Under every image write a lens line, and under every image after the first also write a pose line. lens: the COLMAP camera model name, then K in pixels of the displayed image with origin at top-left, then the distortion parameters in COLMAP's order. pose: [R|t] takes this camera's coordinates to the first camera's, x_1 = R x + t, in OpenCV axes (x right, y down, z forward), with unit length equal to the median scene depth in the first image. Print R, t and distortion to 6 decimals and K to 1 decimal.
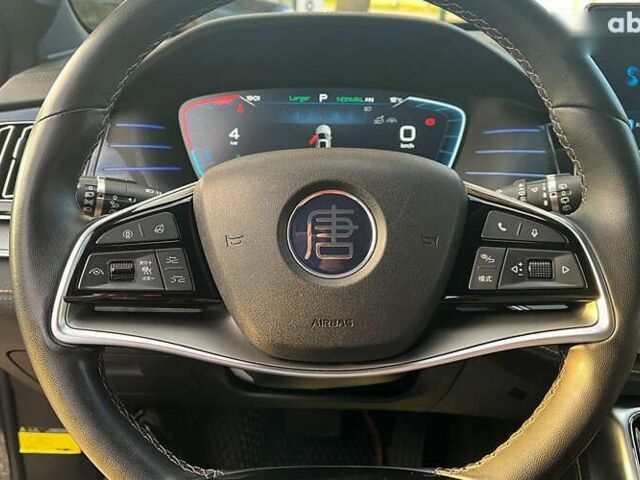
lens RADIAL K [[653.0, 0, 320.9], [0, 653.0, 263.4], [0, 0, 1]] dist [0.066157, -0.103124]
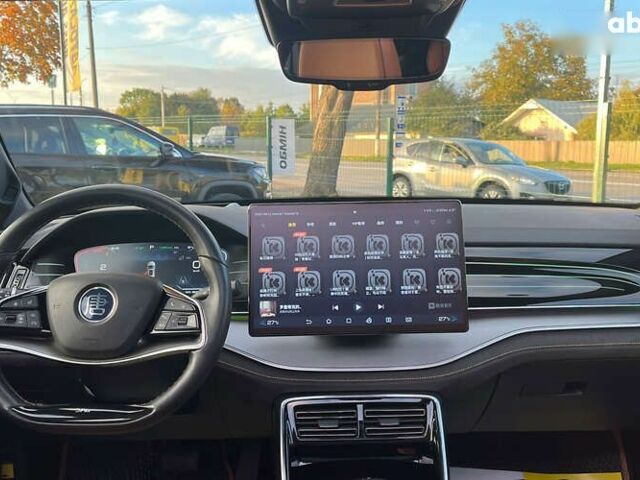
lens RADIAL K [[653.0, 0, 320.9], [0, 653.0, 263.4], [0, 0, 1]] dist [0.066157, -0.103124]
pose [[0.999757, 0.020505, -0.008122, 0.864220], [-0.021727, 0.978923, -0.203071, 0.283023], [0.003786, 0.203198, 0.979130, -1.430428]]
